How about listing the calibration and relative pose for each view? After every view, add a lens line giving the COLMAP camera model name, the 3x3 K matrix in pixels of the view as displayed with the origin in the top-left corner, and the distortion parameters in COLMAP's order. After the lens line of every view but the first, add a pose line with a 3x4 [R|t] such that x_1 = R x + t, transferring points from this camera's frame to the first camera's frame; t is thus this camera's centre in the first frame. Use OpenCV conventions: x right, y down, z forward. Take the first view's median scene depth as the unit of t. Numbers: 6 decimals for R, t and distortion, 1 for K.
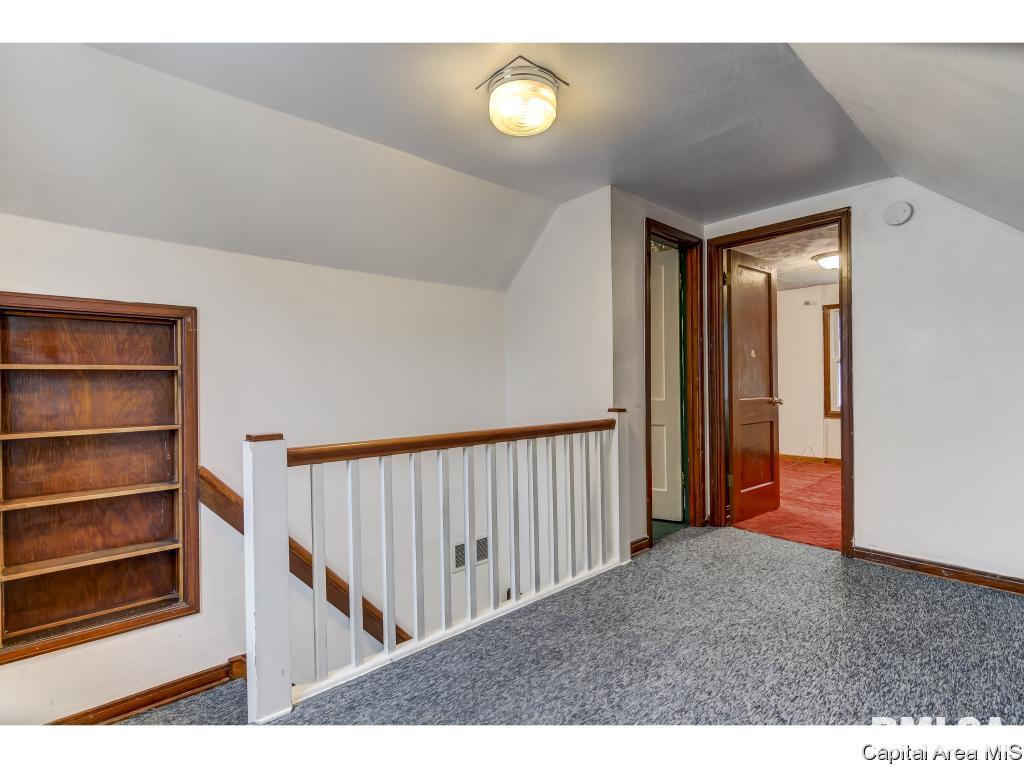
lens RADIAL K [[493.2, 0, 507.8], [0, 493.2, 385.0], [0, 0, 1]] dist [0.003778, -0.002545]
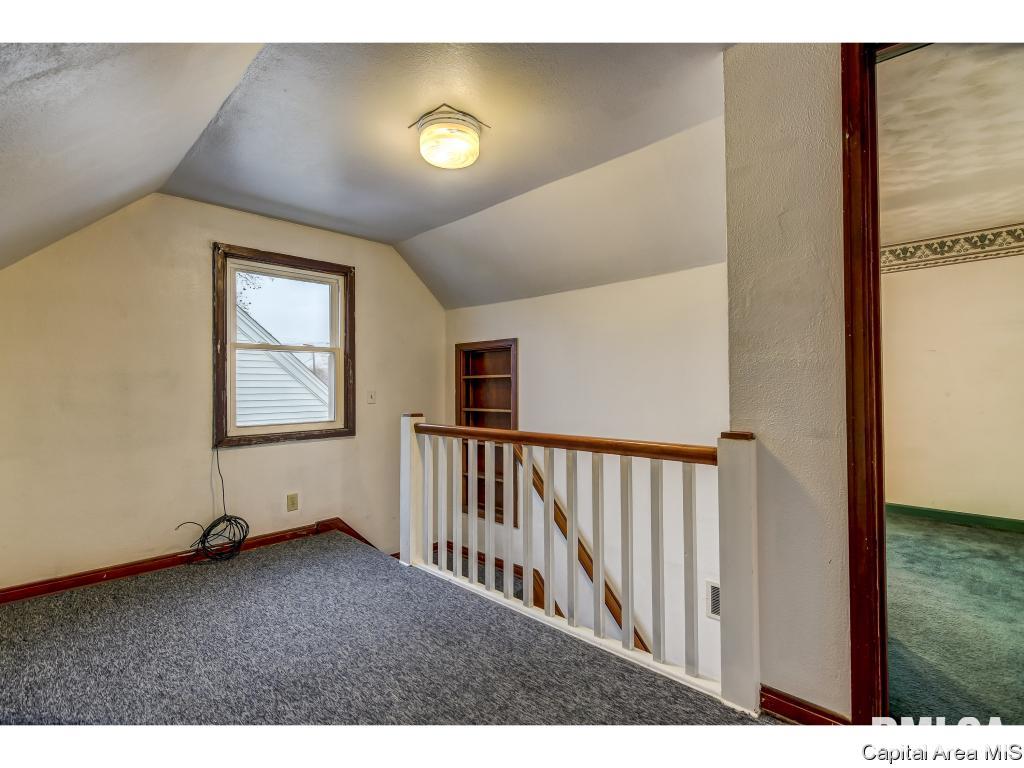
lens RADIAL K [[493.2, 0, 510.0], [0, 493.2, 387.0], [0, 0, 1]] dist [0.003778, -0.002545]
pose [[0.071240, 0.010208, -0.997407, 0.879374], [-0.007189, 0.999927, 0.009721, -0.011553], [0.997433, 0.006478, 0.071308, 0.788998]]
